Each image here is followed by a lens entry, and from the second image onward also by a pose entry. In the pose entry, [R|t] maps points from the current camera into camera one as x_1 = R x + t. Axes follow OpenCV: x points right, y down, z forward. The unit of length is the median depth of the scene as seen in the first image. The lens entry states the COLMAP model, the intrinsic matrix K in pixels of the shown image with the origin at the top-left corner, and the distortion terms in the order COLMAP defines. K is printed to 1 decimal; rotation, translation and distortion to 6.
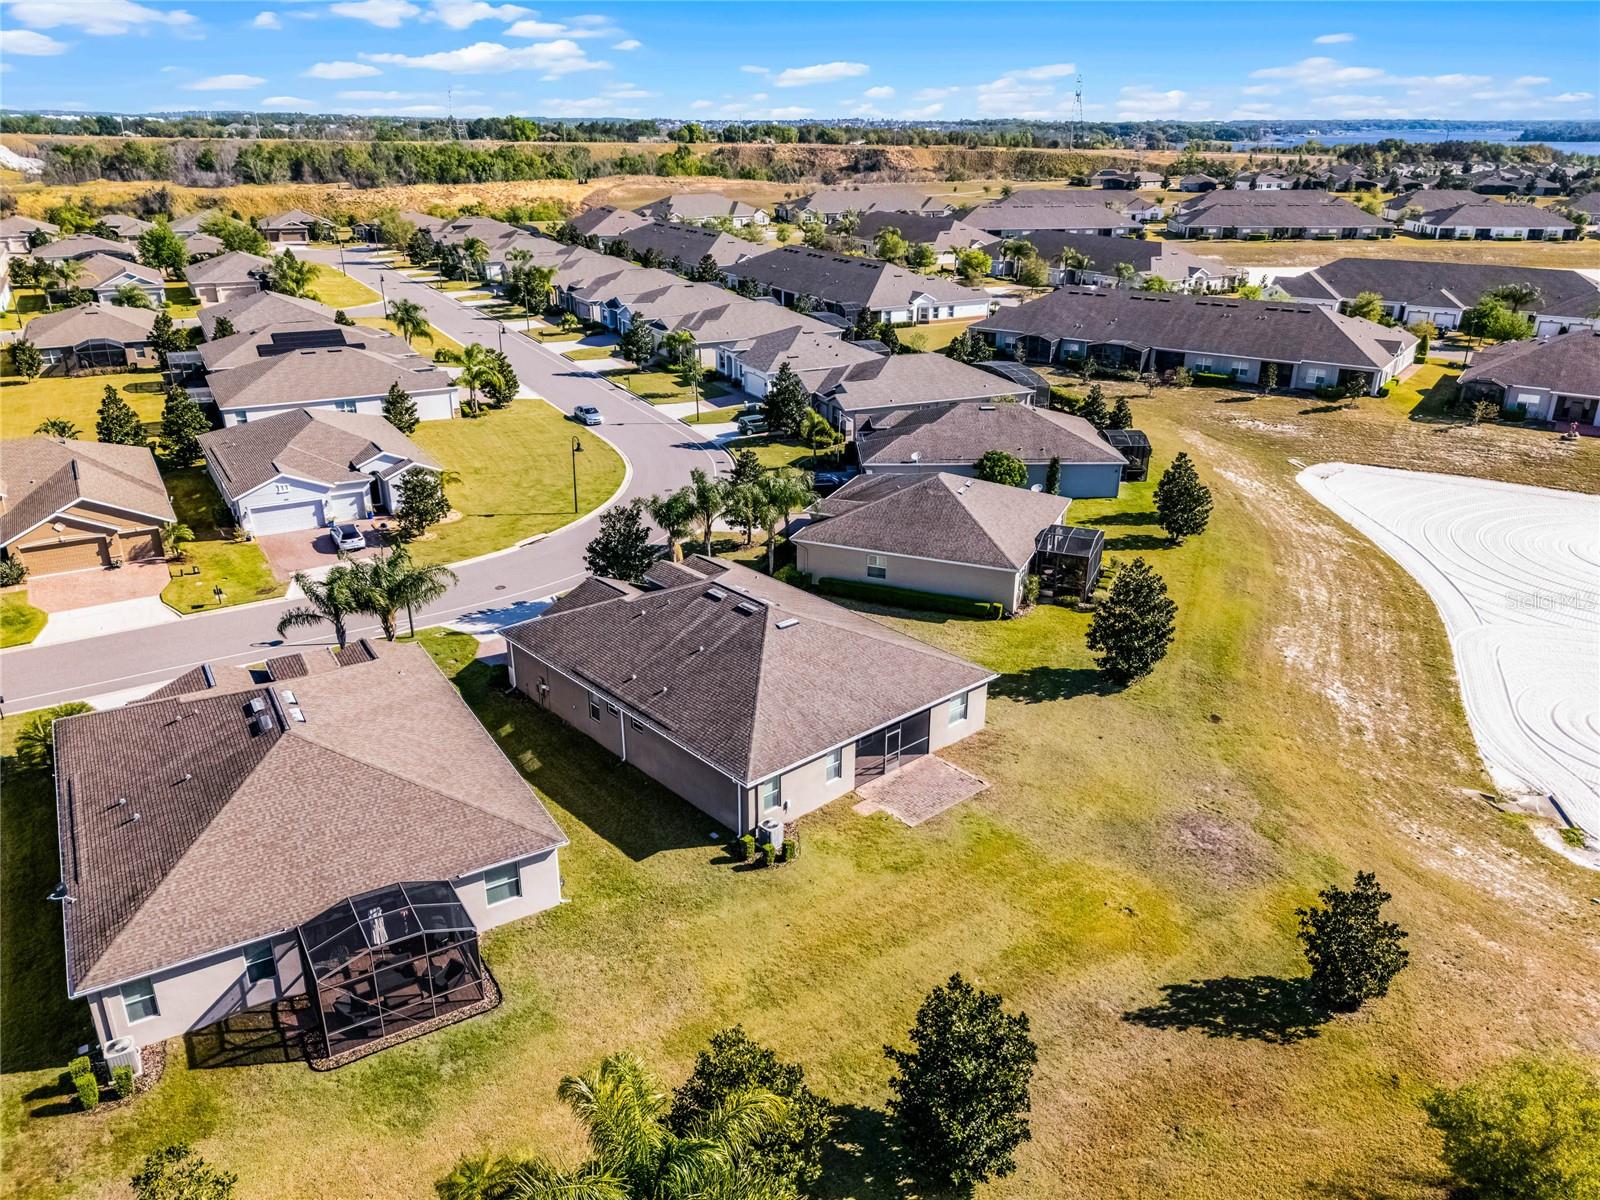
lens RADIAL K [[1172.9, 0, 804.2], [0, 1172.9, 599.7], [0, 0, 1]] dist [0.065043, -0.054028]
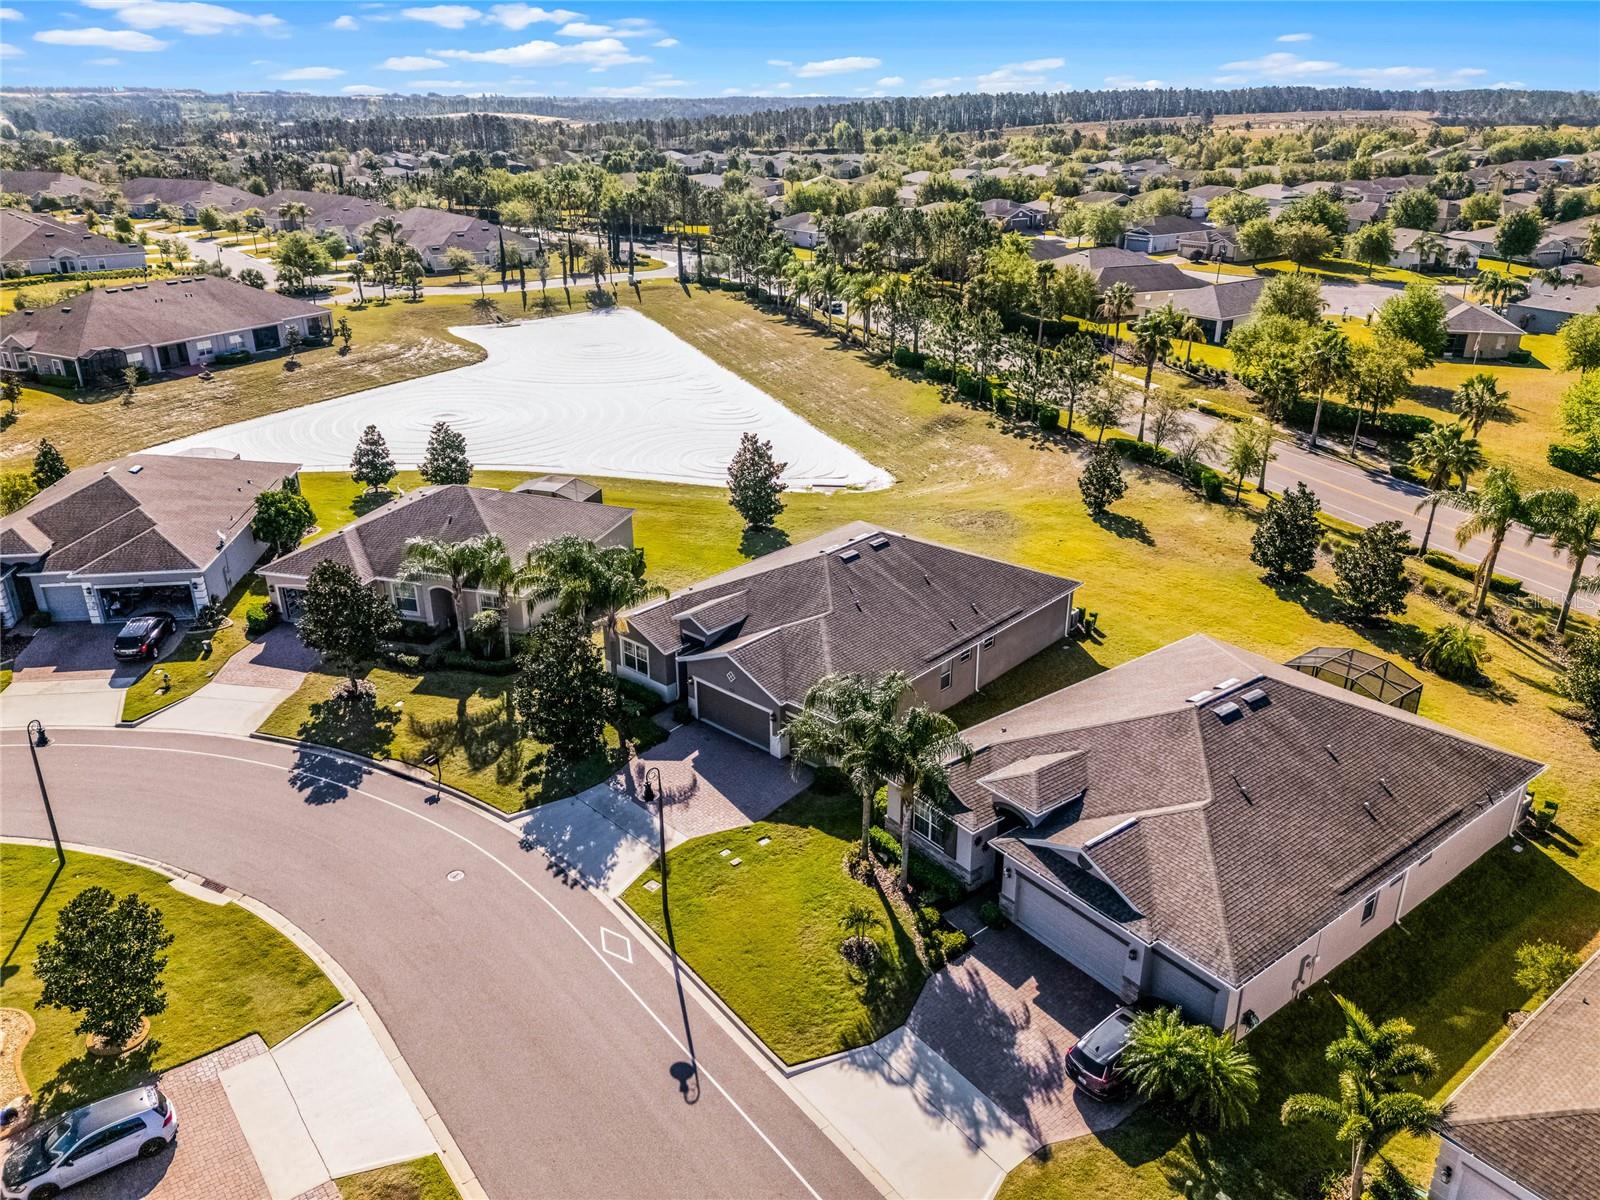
lens RADIAL K [[1172.9, 0, 804.2], [0, 1172.9, 599.7], [0, 0, 1]] dist [0.065043, -0.054028]
pose [[-0.120888, -0.389466, 0.913073, -1.242433], [0.372806, 0.834674, 0.405384, -0.489201], [-0.920001, 0.389405, 0.044293, 1.233495]]
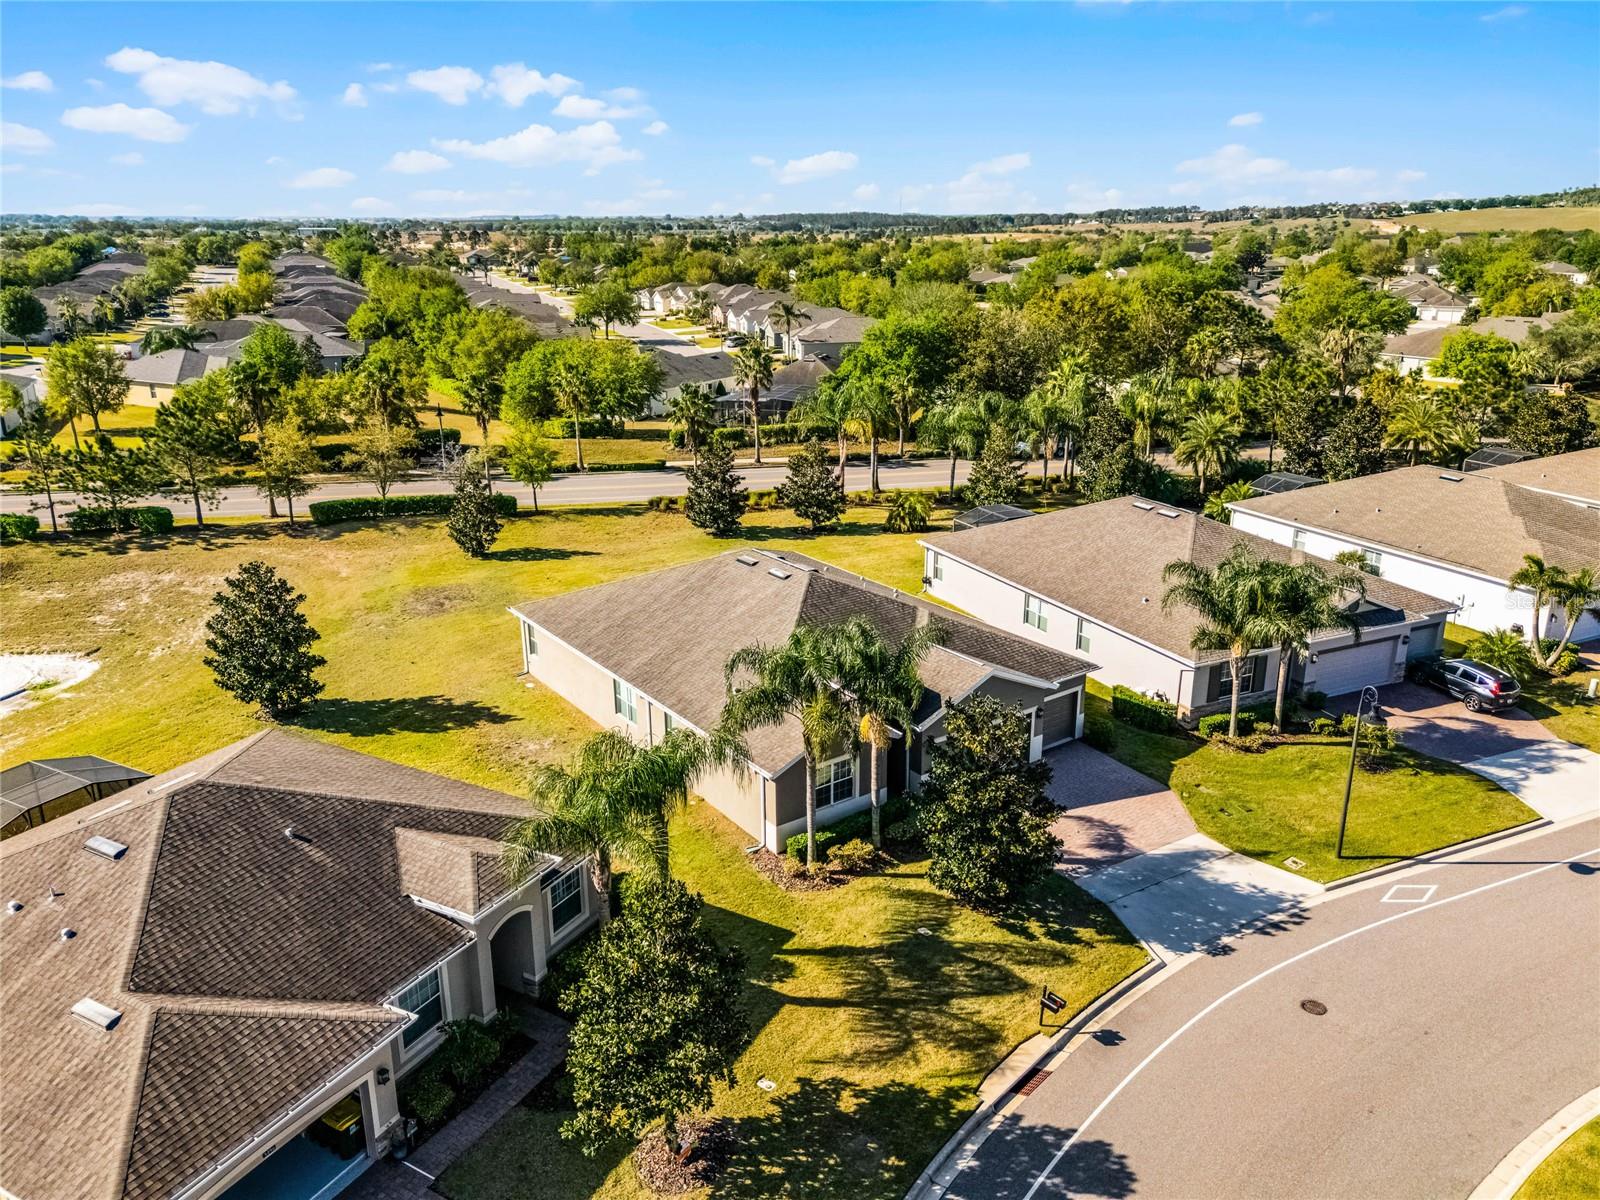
lens RADIAL K [[1172.9, 0, 804.2], [0, 1172.9, 599.7], [0, 0, 1]] dist [0.065043, -0.054028]
pose [[-0.995272, -0.026970, 0.093311, -0.184279], [0.039488, 0.765355, 0.642396, -0.634474], [-0.088741, 0.643043, -0.760671, 2.013850]]
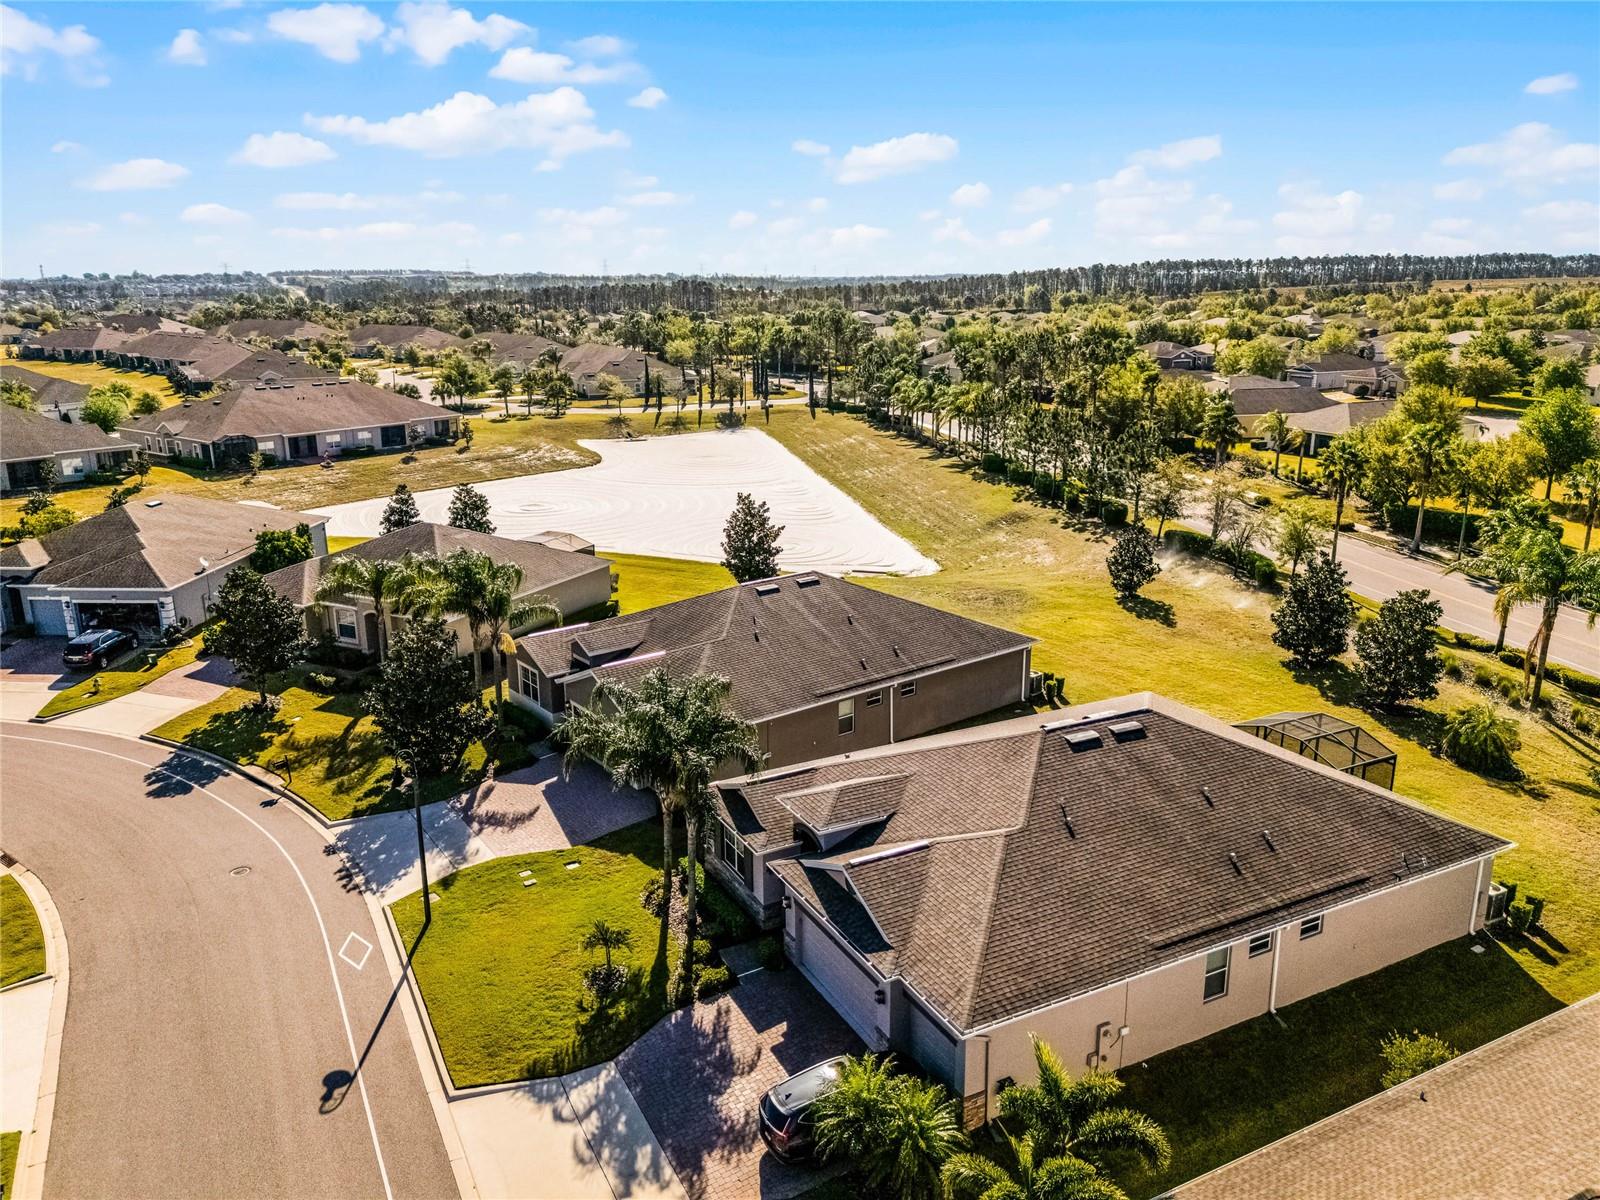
lens RADIAL K [[1172.9, 0, 804.2], [0, 1172.9, 599.7], [0, 0, 1]] dist [0.065043, -0.054028]
pose [[0.056312, -0.264201, 0.962822, -1.205127], [0.379196, 0.897752, 0.224167, -0.240480], [-0.923601, 0.352475, 0.150738, 1.020955]]
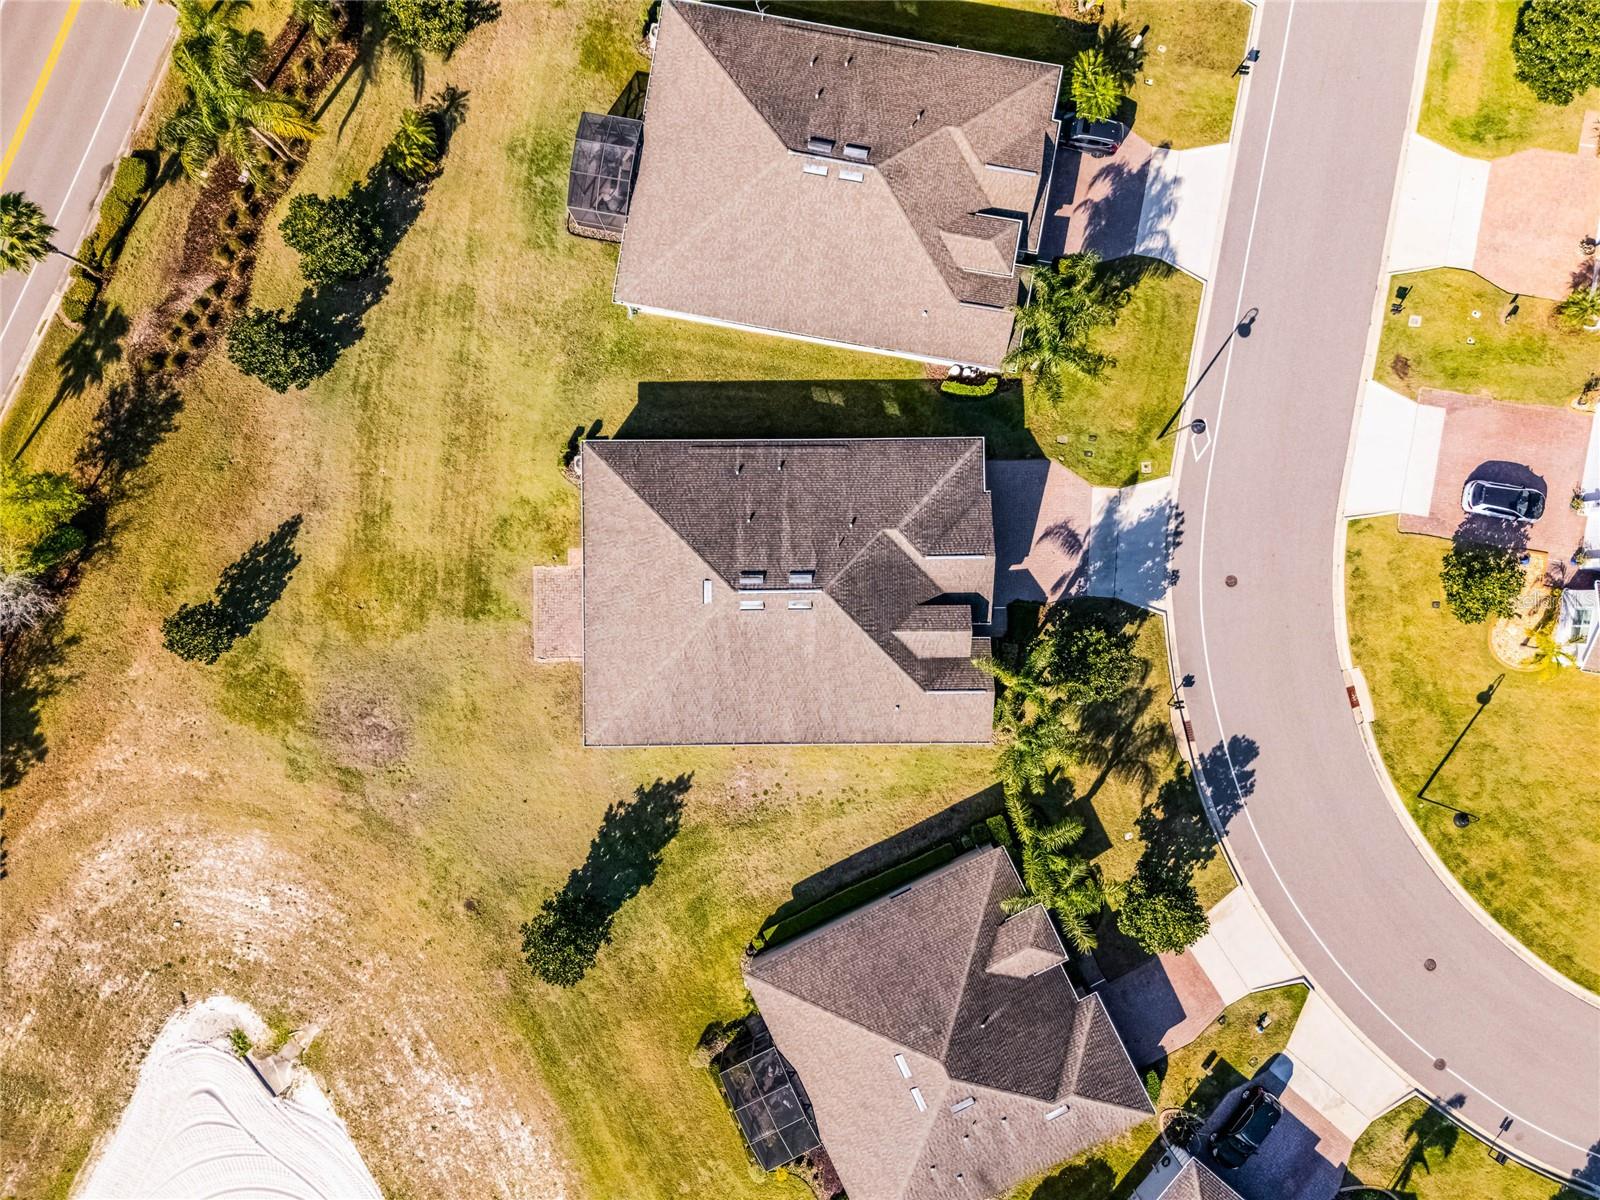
lens RADIAL K [[1172.9, 0, 804.2], [0, 1172.9, 599.7], [0, 0, 1]] dist [0.065043, -0.054028]
pose [[-0.654659, 0.755878, -0.008376, -0.066379], [-0.285902, -0.237329, 0.928405, -1.140621], [0.699772, 0.610184, 0.371476, 0.790140]]
